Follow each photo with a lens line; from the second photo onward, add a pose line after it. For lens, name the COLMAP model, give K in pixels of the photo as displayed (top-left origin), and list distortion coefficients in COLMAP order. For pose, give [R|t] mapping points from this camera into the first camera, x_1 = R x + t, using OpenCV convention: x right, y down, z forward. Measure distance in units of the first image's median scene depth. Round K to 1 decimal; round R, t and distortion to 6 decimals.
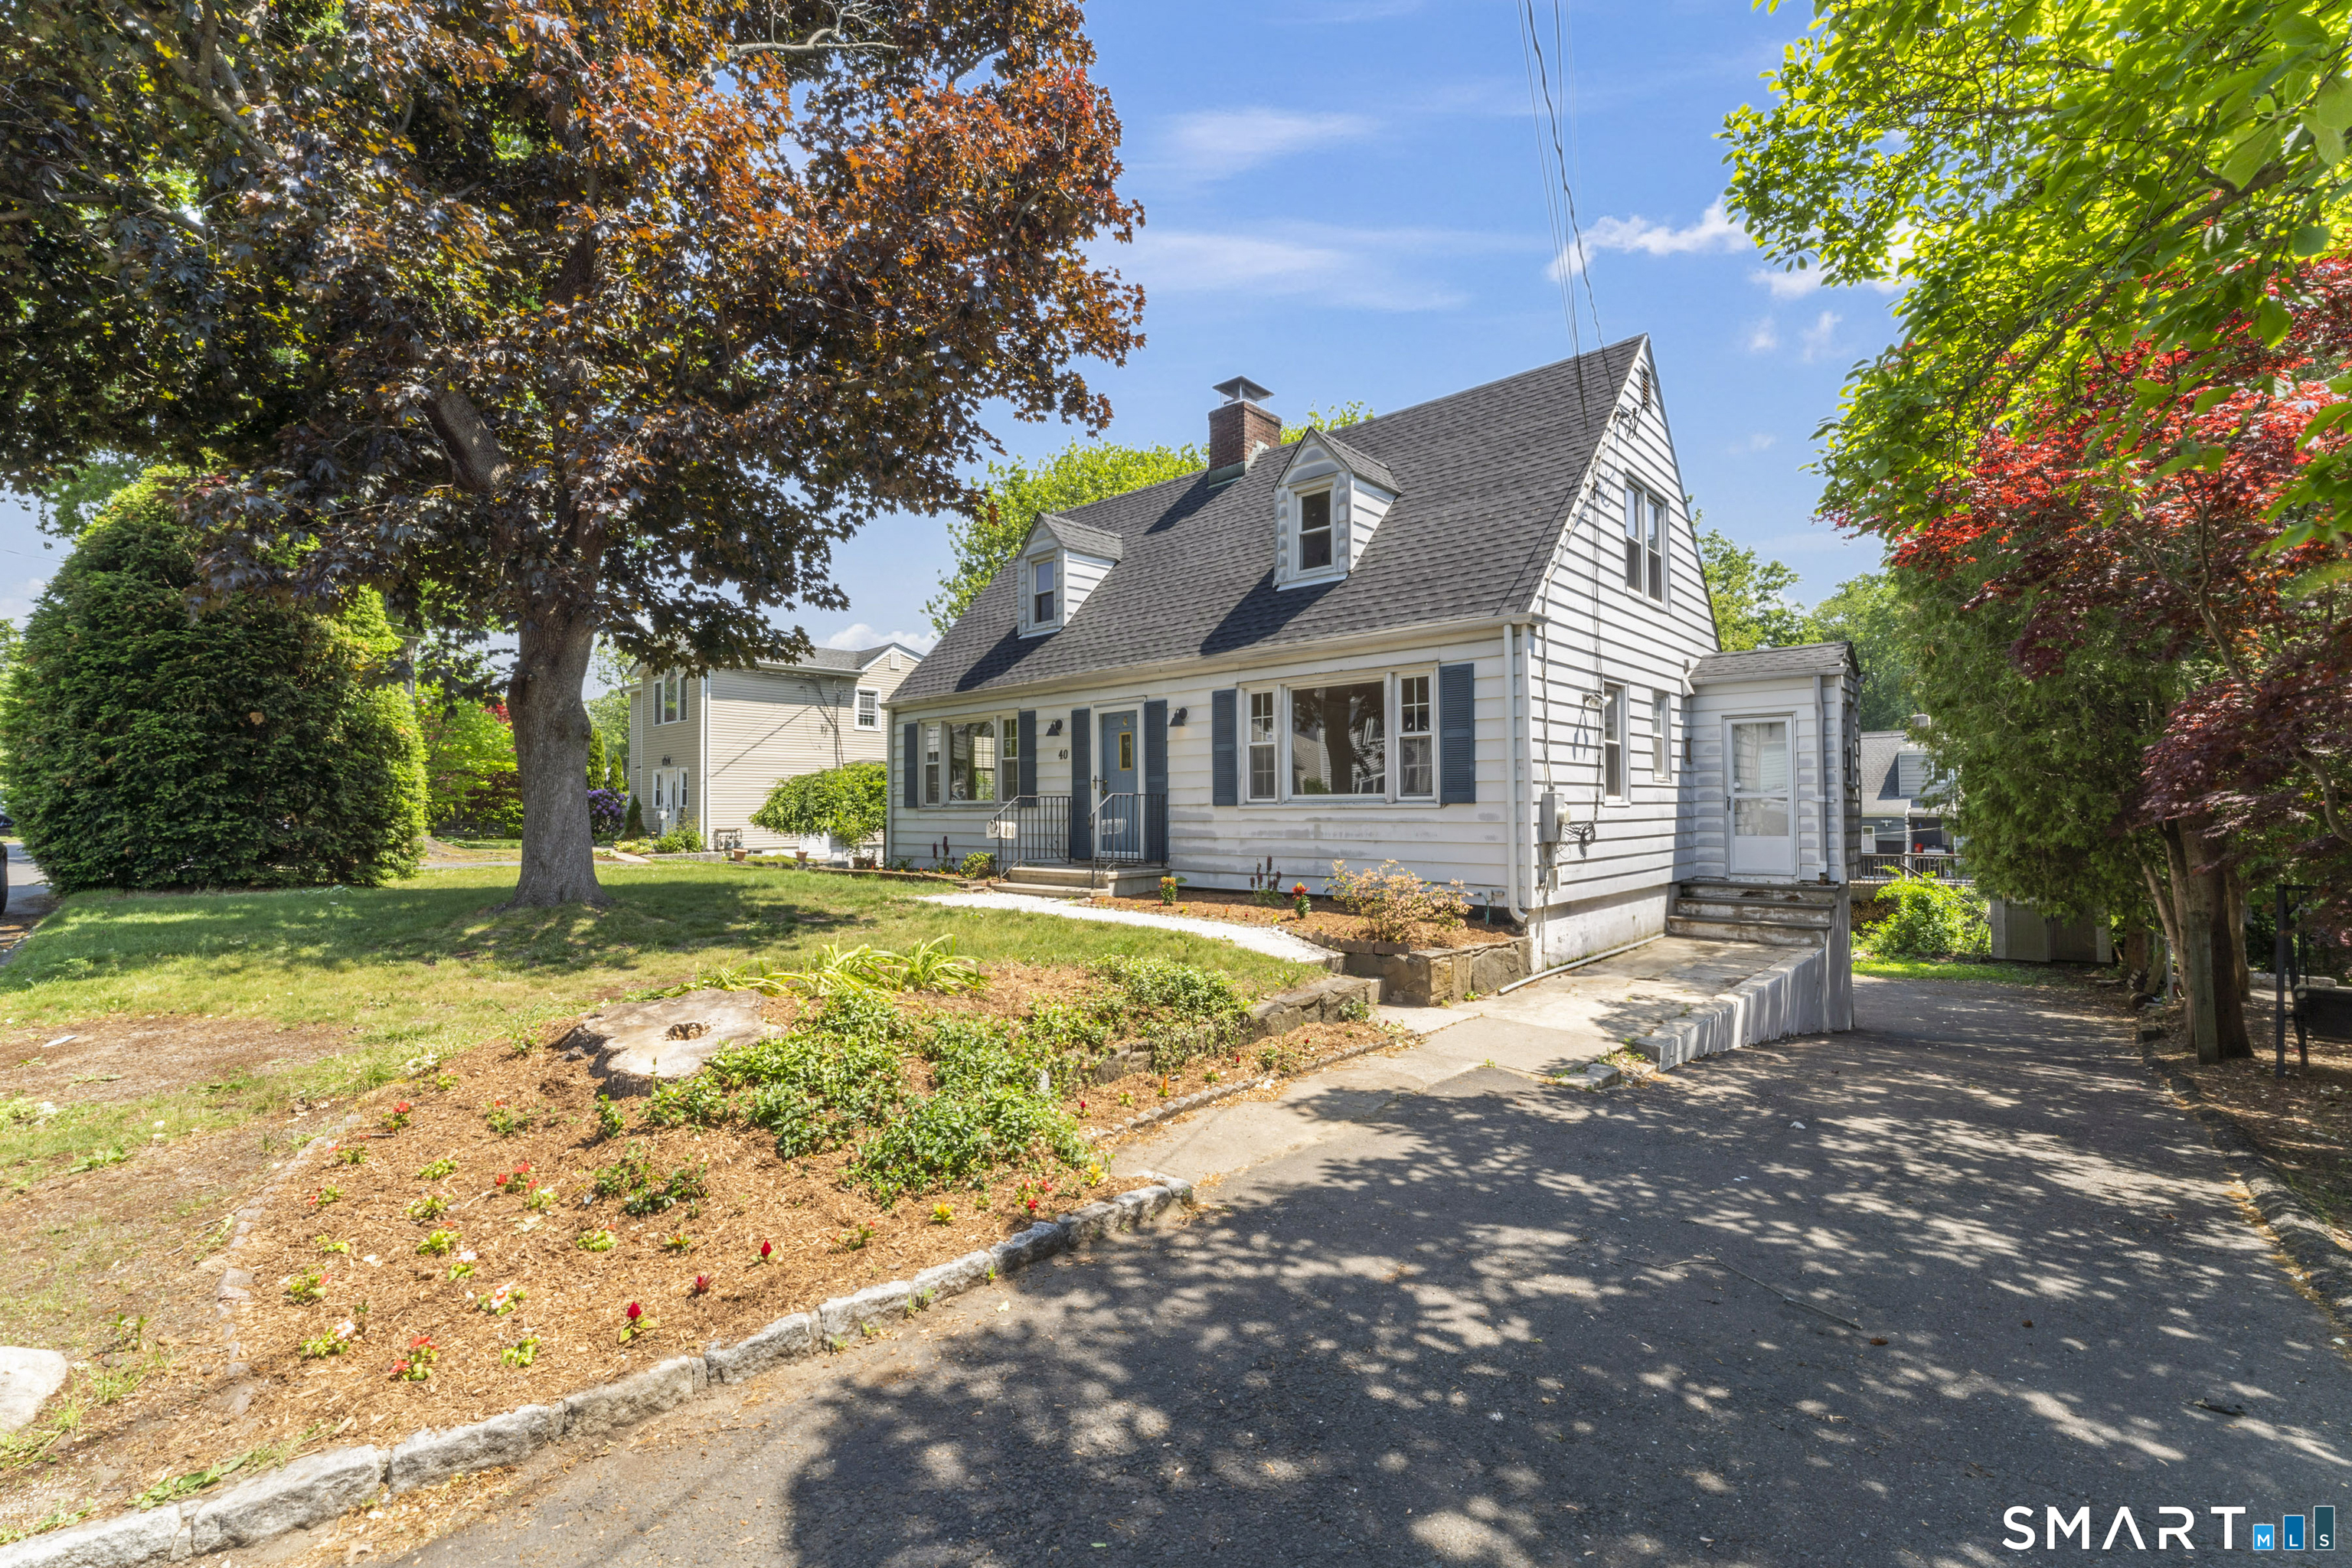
lens RADIAL K [[993.2, 0, 1173.9], [0, 993.2, 814.9], [0, 0, 1]] dist [-0.000486, -0.000046]
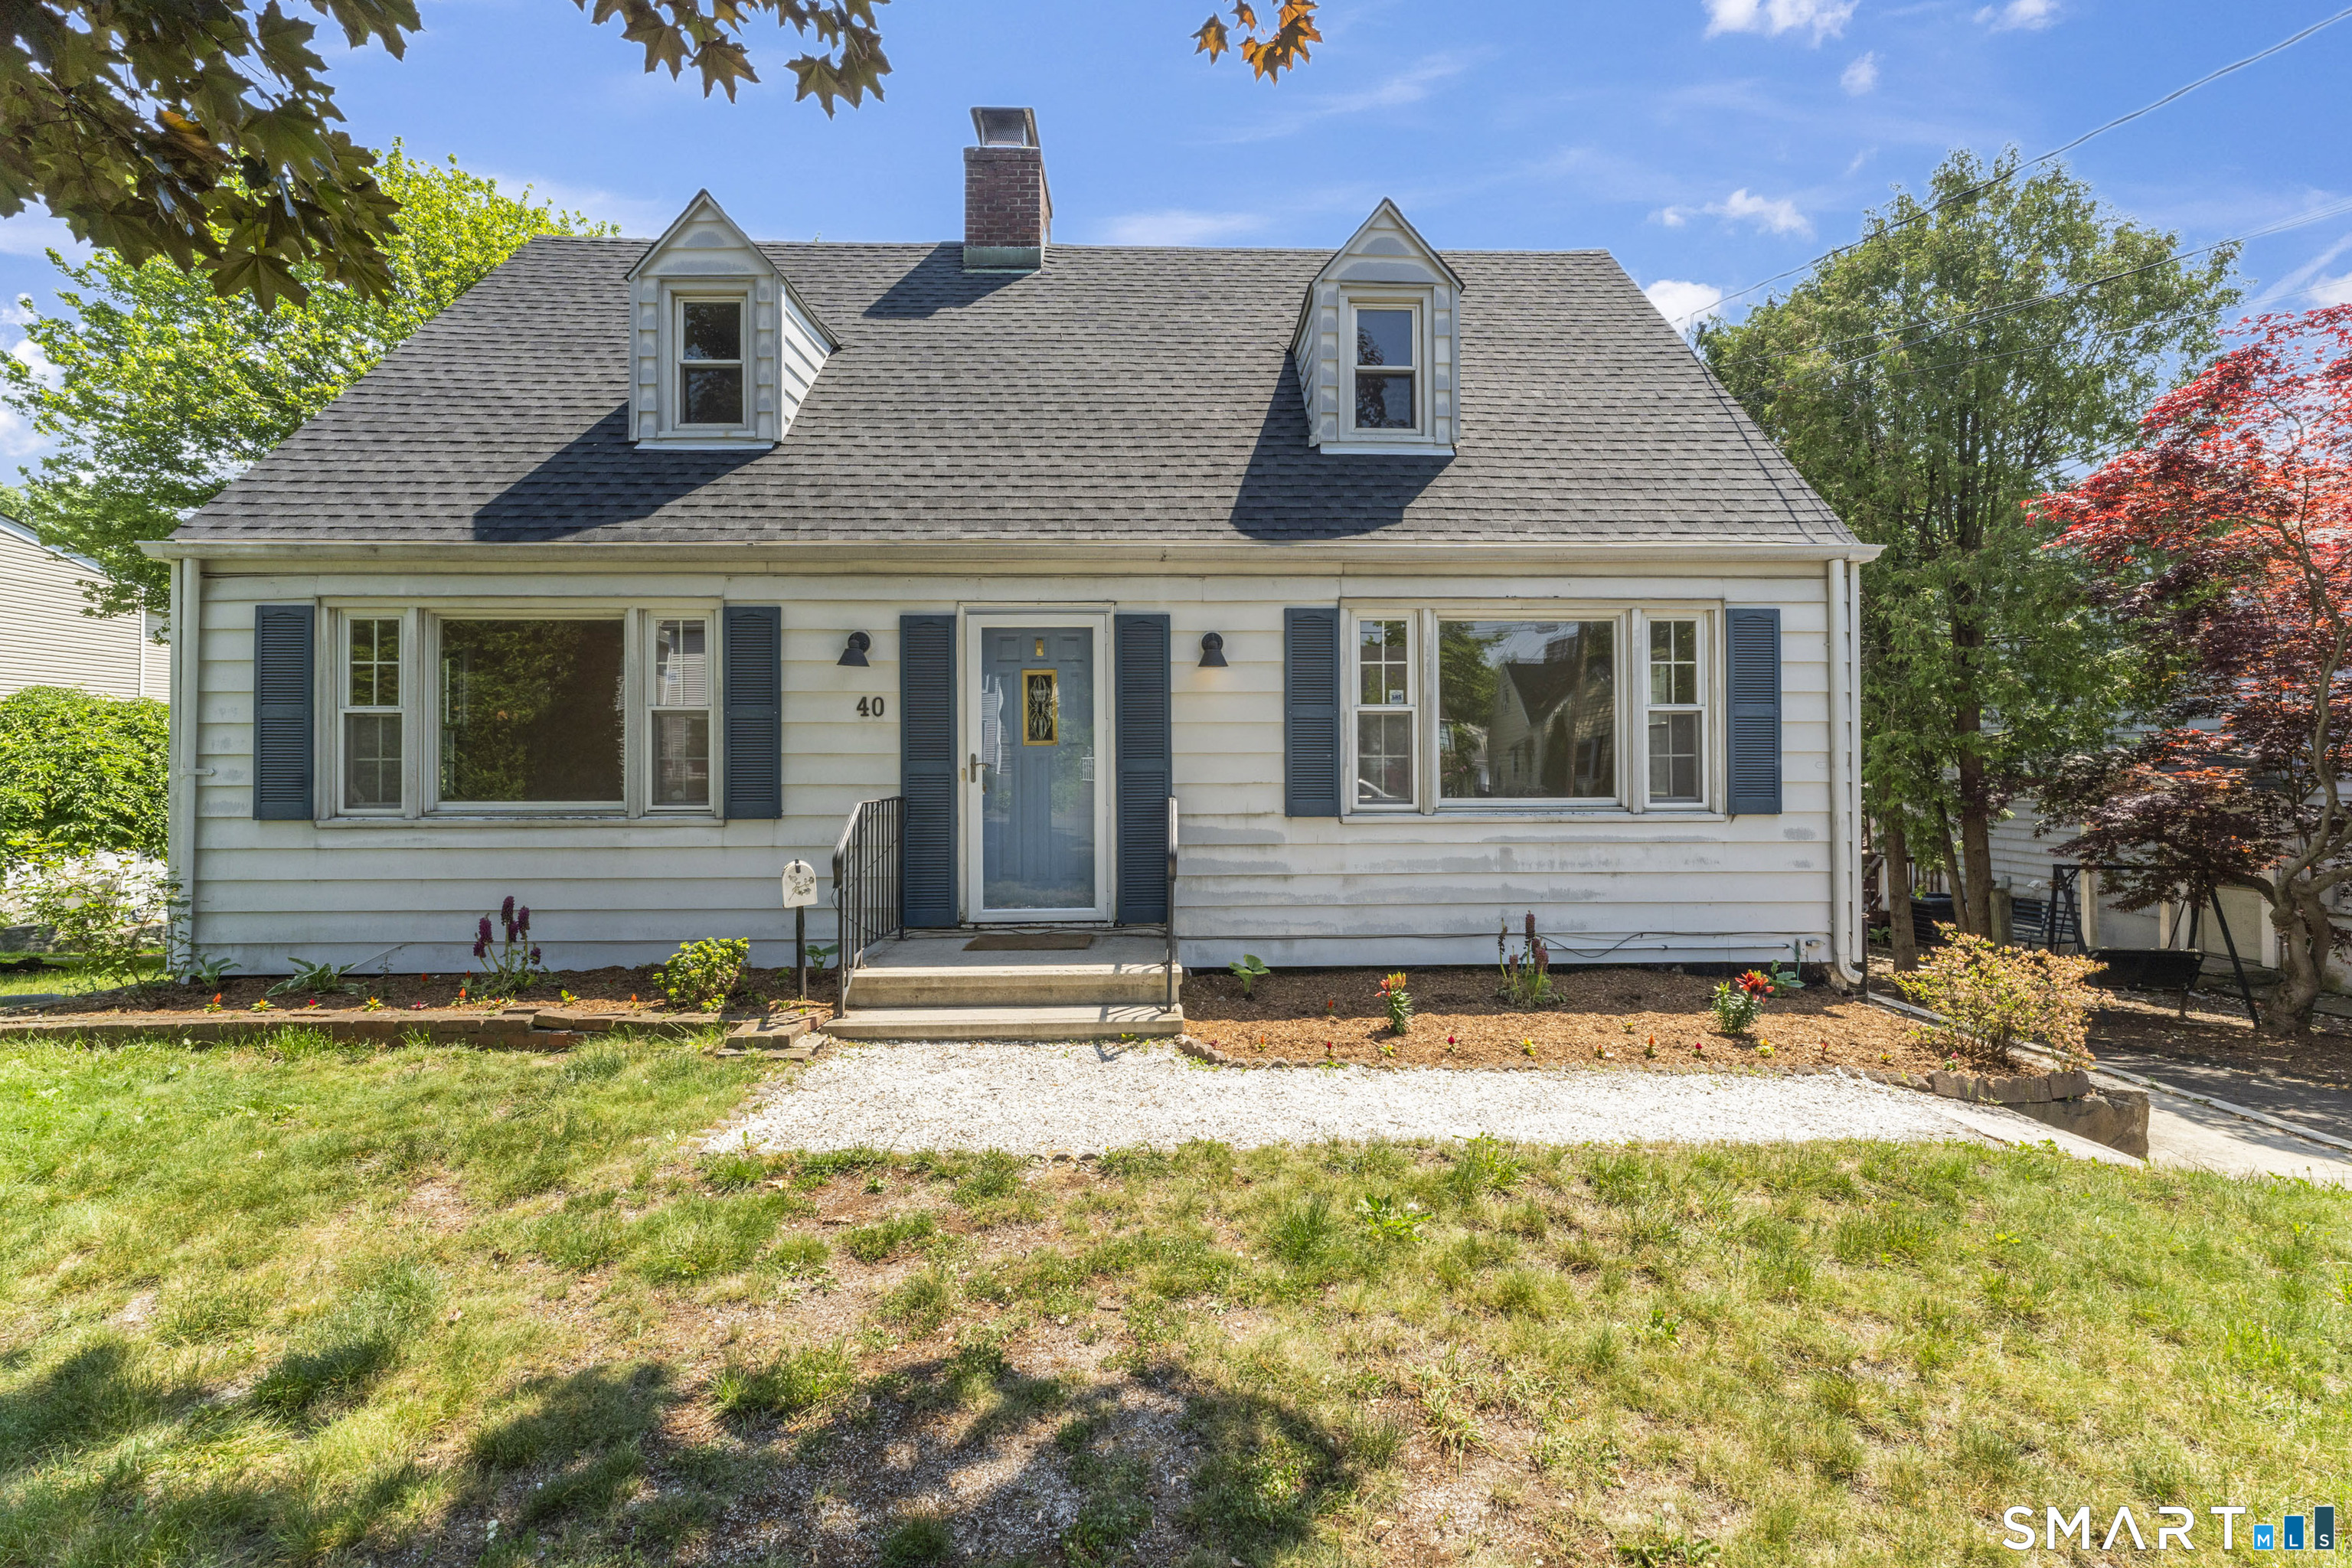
lens RADIAL K [[988.1, 0, 1182.3], [0, 988.1, 758.8], [0, 0, 1]] dist [0.000317, 0.000015]
pose [[0.726273, 0.007789, 0.687362, -0.371471], [0.002465, 0.999900, -0.013935, -0.033049], [-0.687402, 0.011814, 0.726181, 0.633839]]
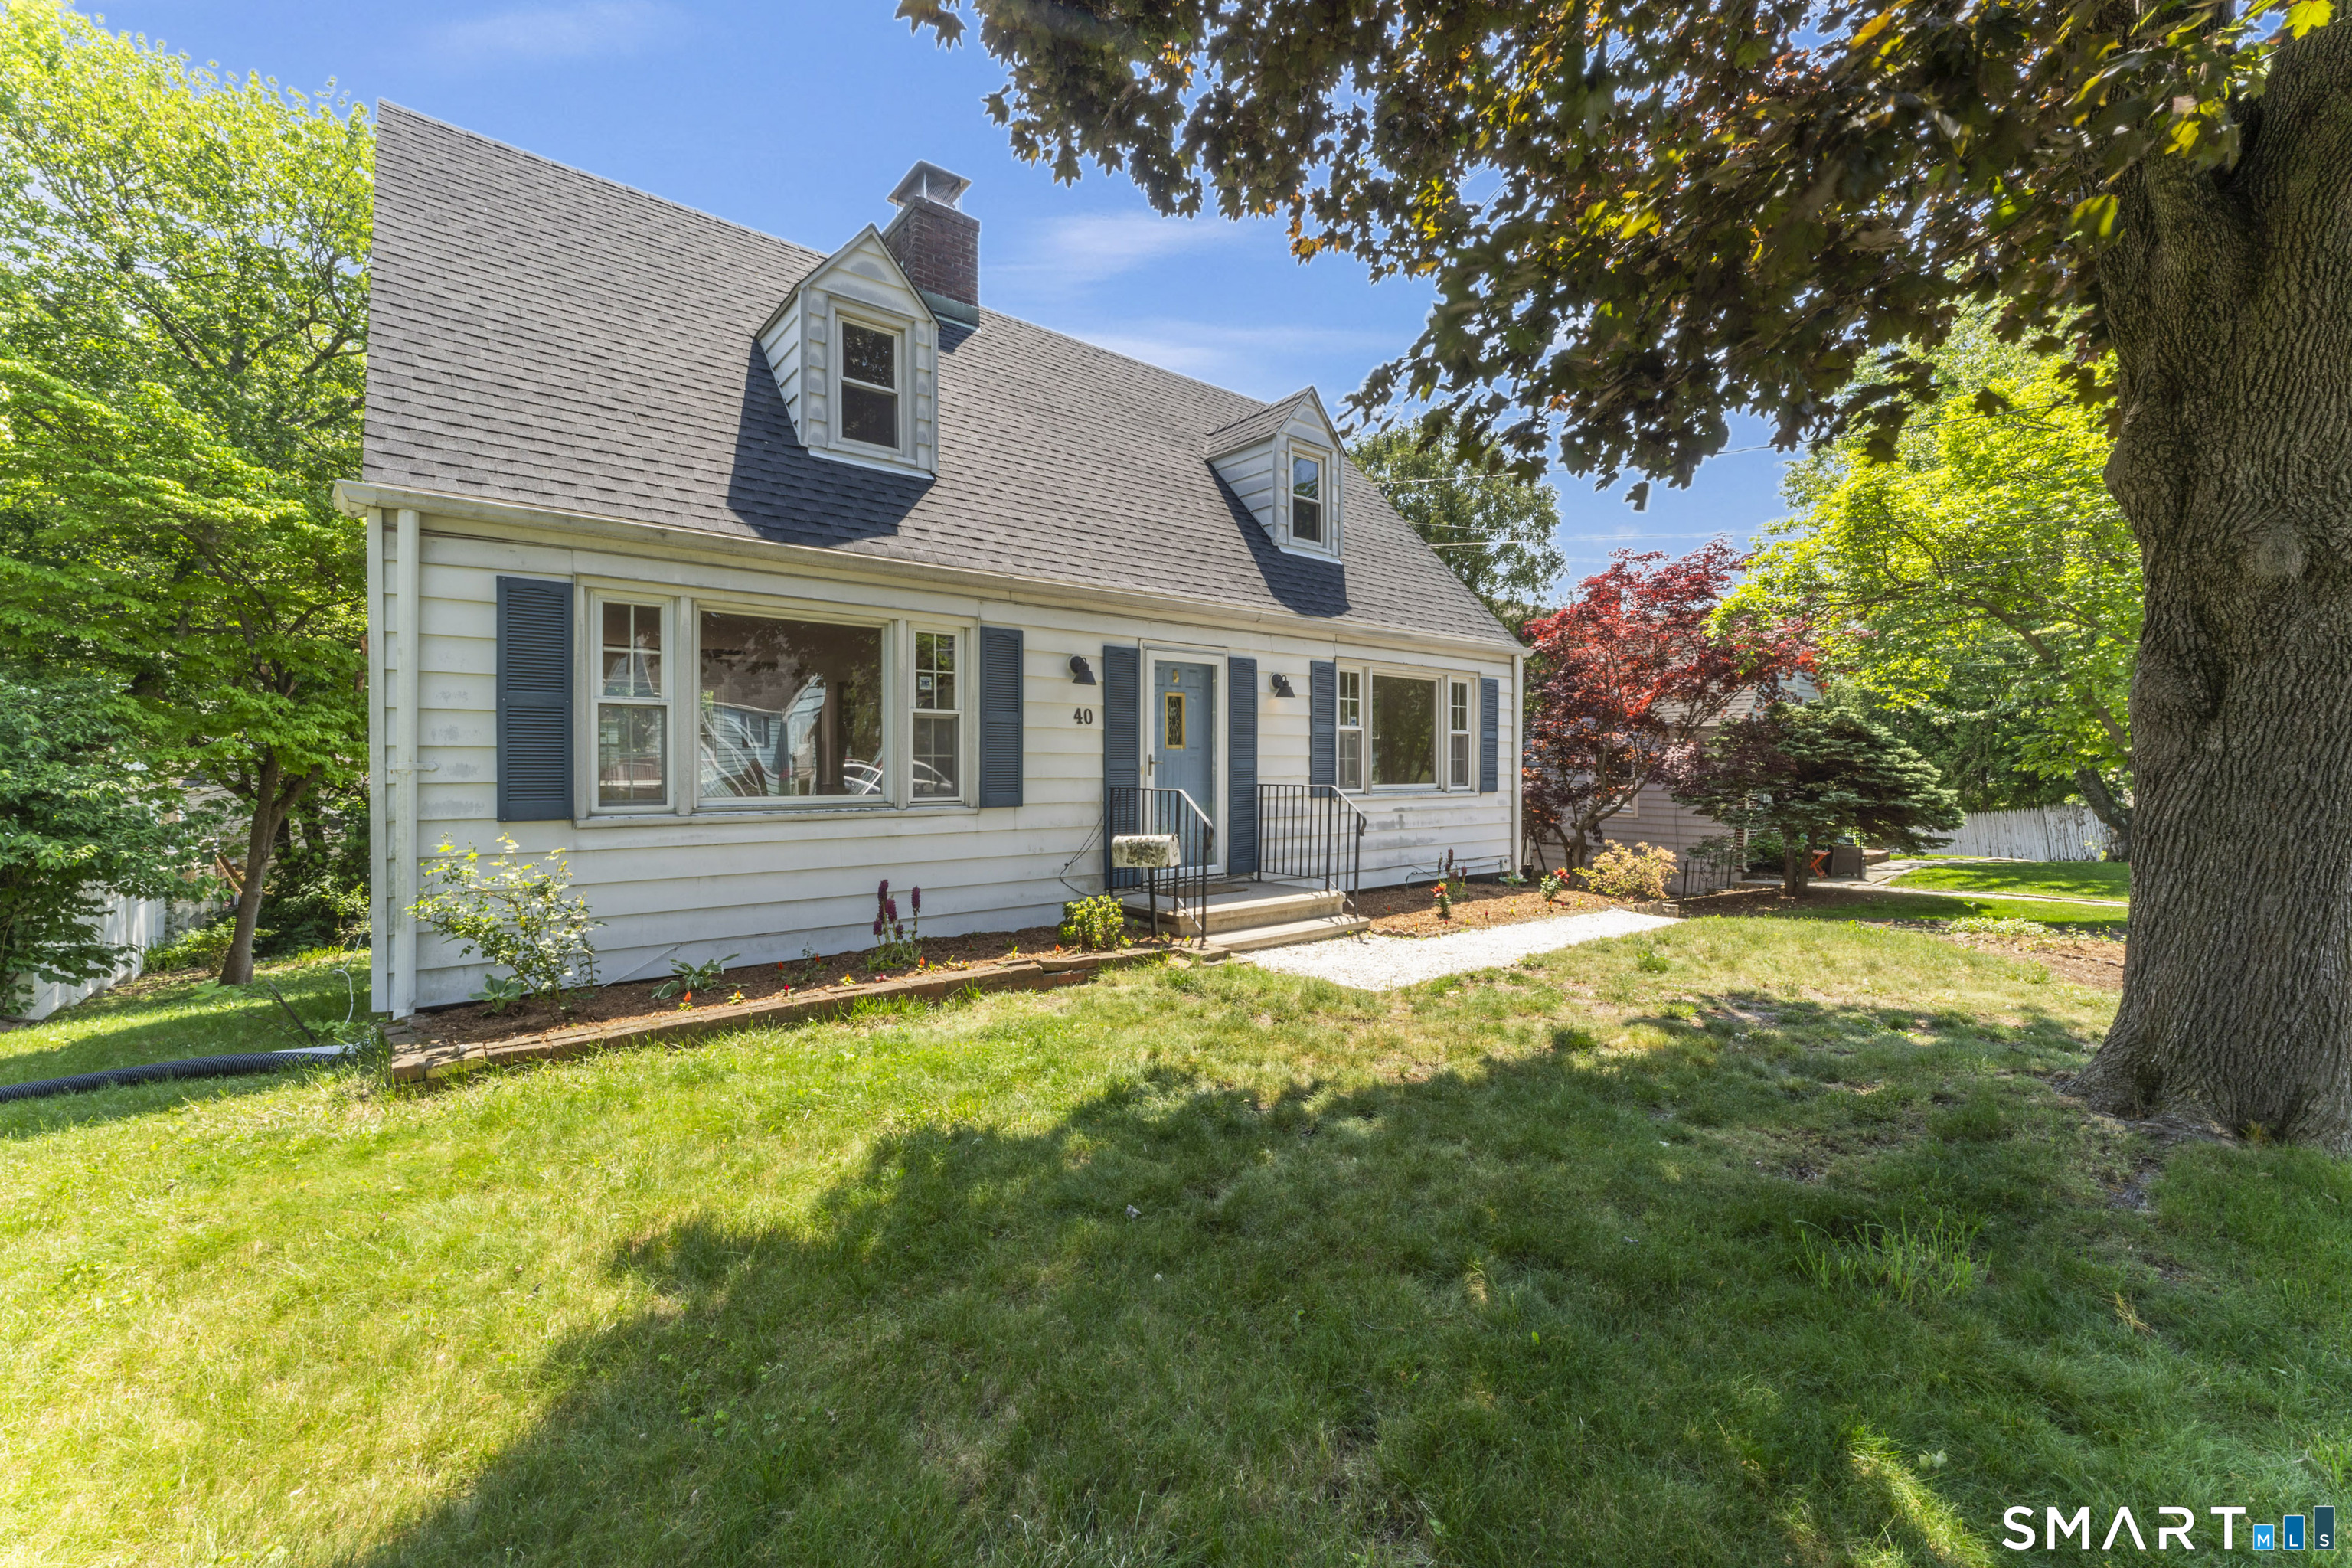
lens RADIAL K [[946.5, 0, 1176.0], [0, 946.5, 784.0], [0, 0, 1]] dist [0.000610, 0.000027]
pose [[0.155499, -0.015024, 0.987722, -0.754744], [0.002544, 0.999887, 0.014809, -0.032317], [-0.987833, 0.000210, 0.155519, 0.974630]]
